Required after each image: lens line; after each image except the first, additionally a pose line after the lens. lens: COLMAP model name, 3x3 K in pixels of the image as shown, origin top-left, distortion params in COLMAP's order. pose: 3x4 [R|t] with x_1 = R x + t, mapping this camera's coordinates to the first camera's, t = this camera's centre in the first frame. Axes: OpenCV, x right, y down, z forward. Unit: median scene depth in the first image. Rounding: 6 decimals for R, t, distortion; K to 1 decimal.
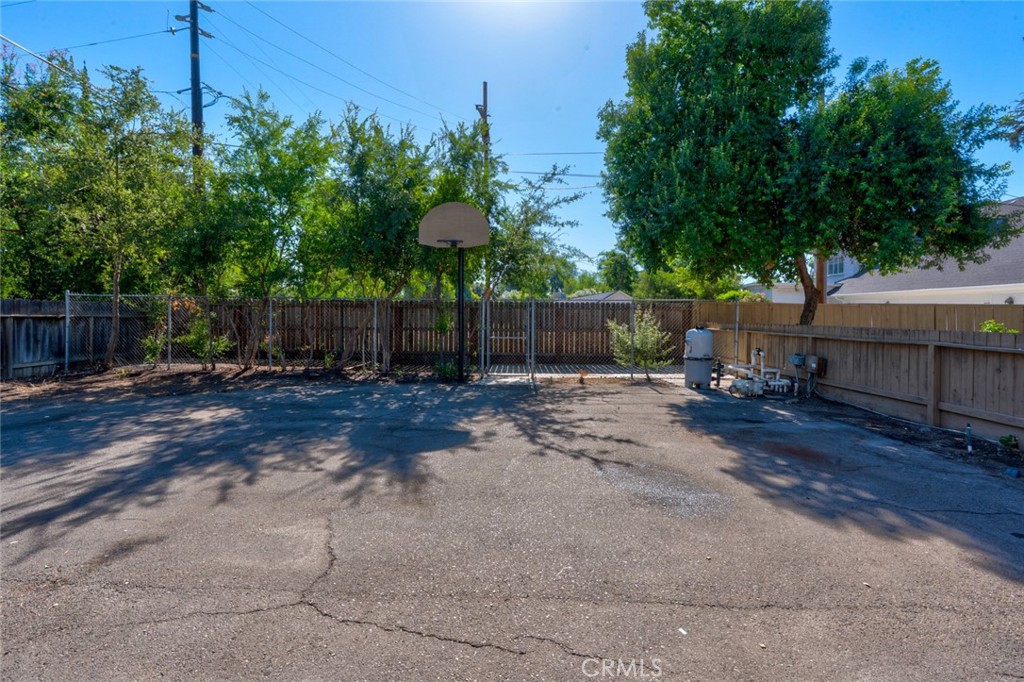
lens RADIAL K [[507.2, 0, 511.9], [0, 507.2, 309.1], [0, 0, 1]] dist [-0.002875, 0.000748]
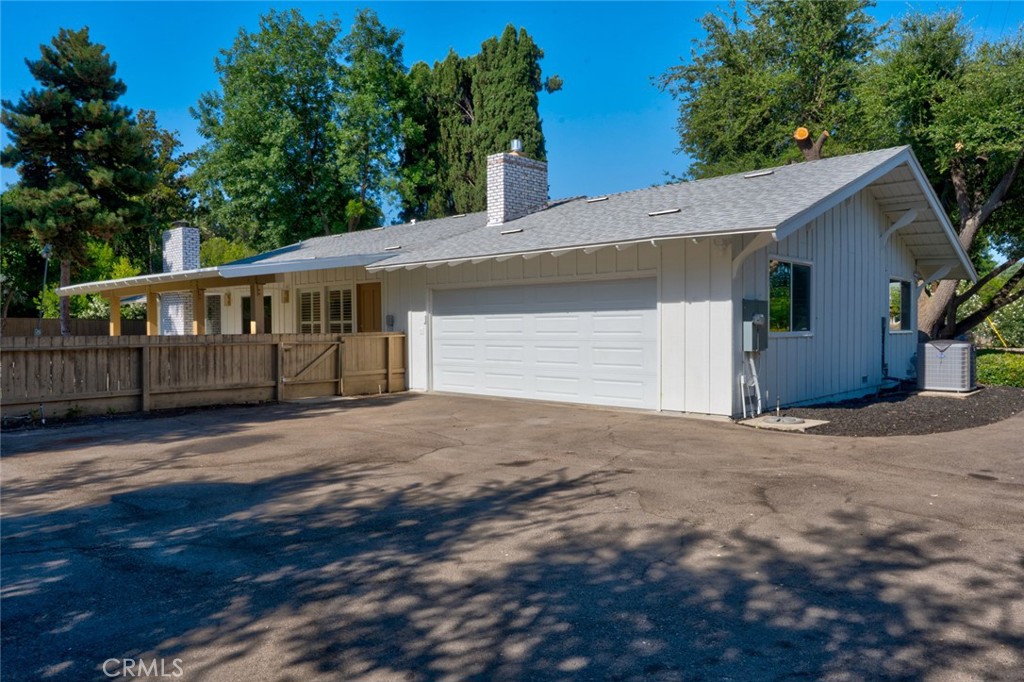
lens RADIAL K [[701.0, 0, 512.0], [0, 701.0, 341.0], [0, 0, 1]] dist [0.004681, -0.001491]
pose [[-0.752708, -0.018131, 0.658105, -1.697820], [-0.006422, 0.999775, 0.020198, 0.015094], [-0.658324, 0.010977, -0.752655, 2.058734]]
